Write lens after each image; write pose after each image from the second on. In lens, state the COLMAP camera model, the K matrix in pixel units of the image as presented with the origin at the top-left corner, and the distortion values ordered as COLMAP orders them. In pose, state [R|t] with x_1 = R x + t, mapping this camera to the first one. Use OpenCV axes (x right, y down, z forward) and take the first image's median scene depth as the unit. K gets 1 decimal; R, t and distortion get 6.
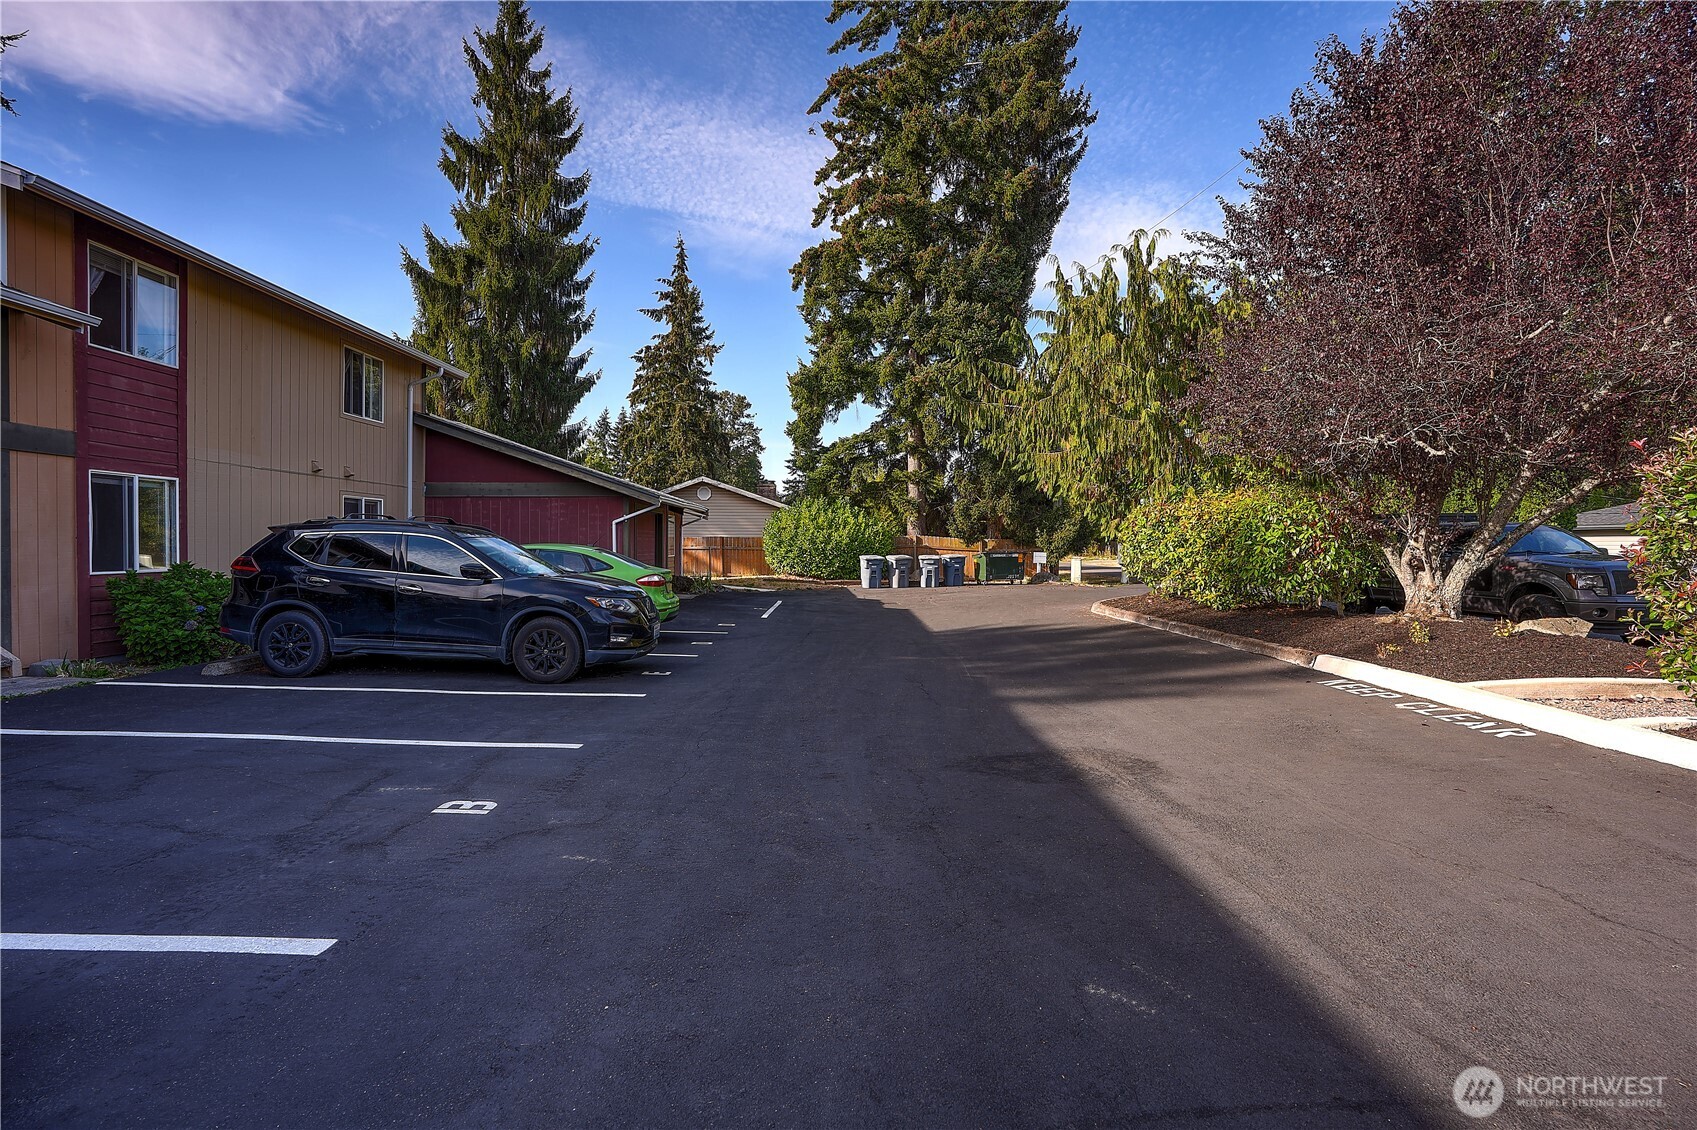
lens RADIAL K [[783.7, 0, 853.1], [0, 783.7, 555.5], [0, 0, 1]] dist [-0.072131, 0.029826]
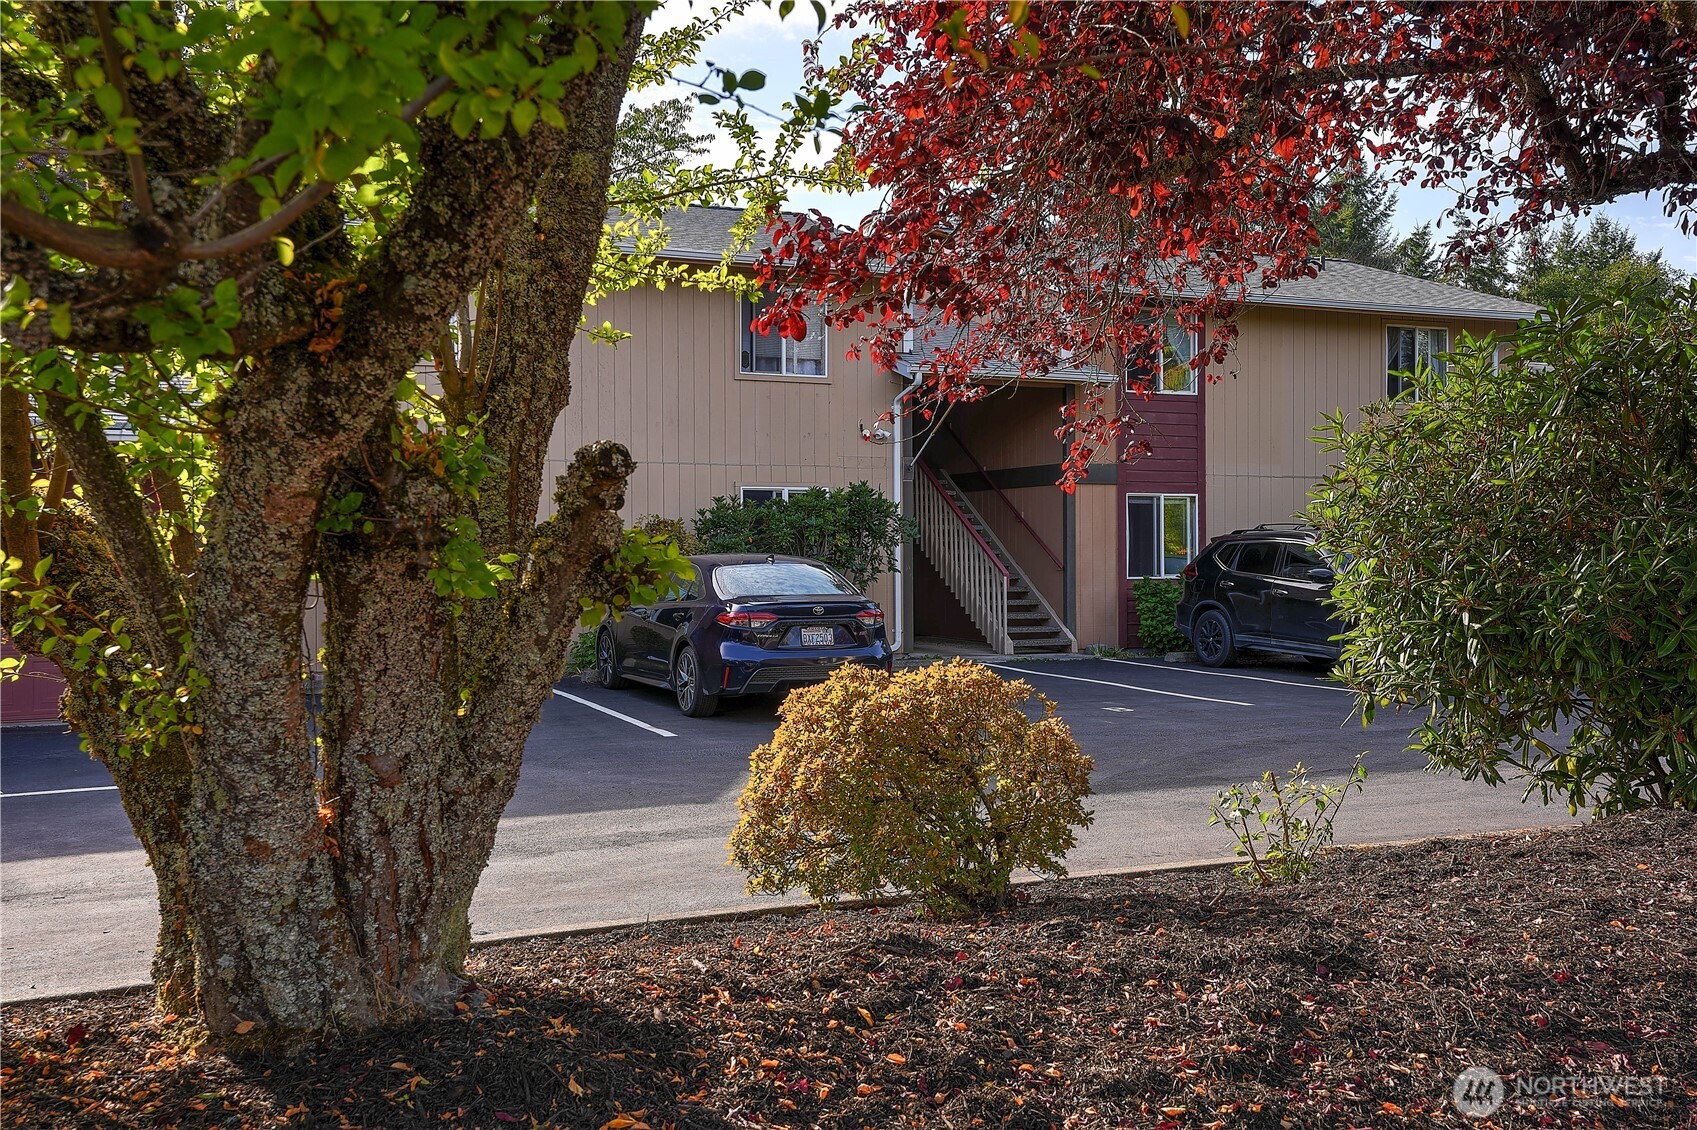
lens RADIAL K [[1590.7, 0, 852.3], [0, 1590.7, 561.9], [0, 0, 1]] dist [0.064737, 0.003246]
pose [[0.390035, -0.004256, -0.920790, 0.671674], [-0.006376, 0.999953, -0.007322, 0.010832], [0.920778, 0.008727, 0.389989, -0.238532]]
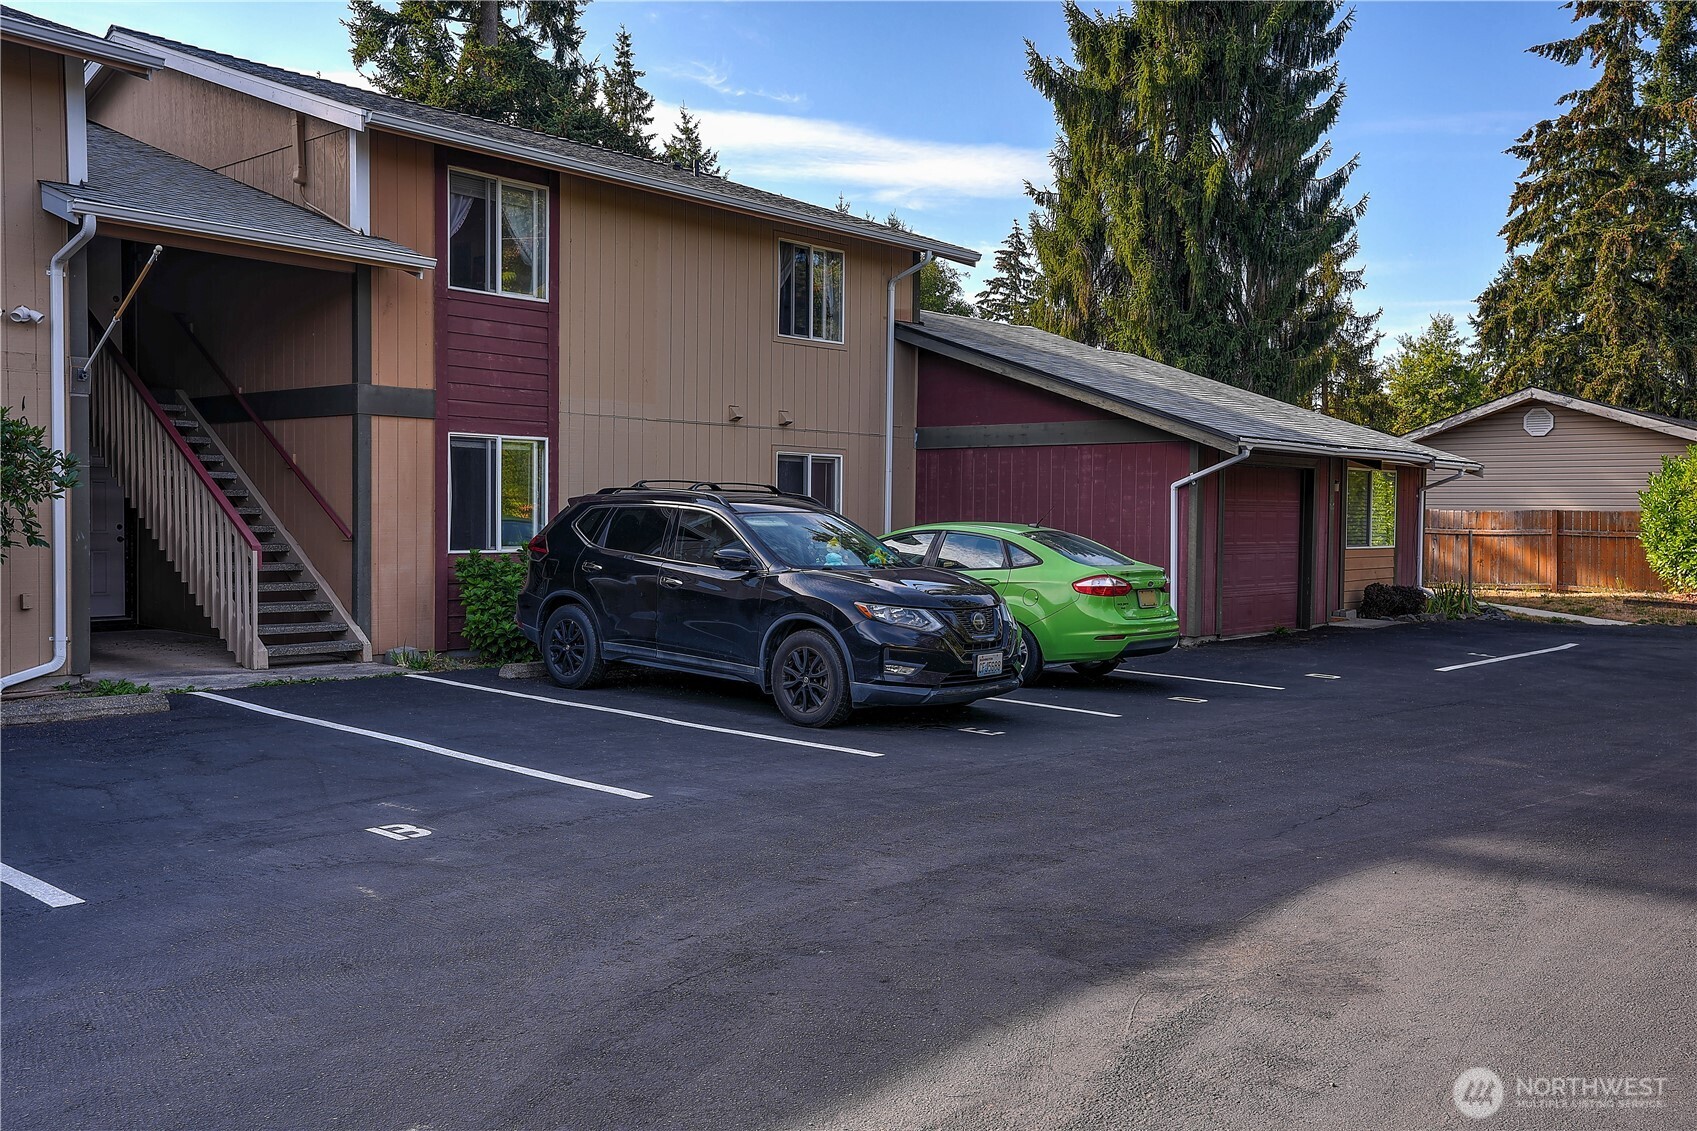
lens RADIAL K [[1466.8, 0, 844.0], [0, 1466.8, 556.9], [0, 0, 1]] dist [0.018077, 0.087035]
pose [[0.730203, 0.023035, -0.682842, 0.267233], [-0.017366, 0.999734, 0.015155, -0.002385], [0.683010, 0.000792, 0.730409, 0.039654]]
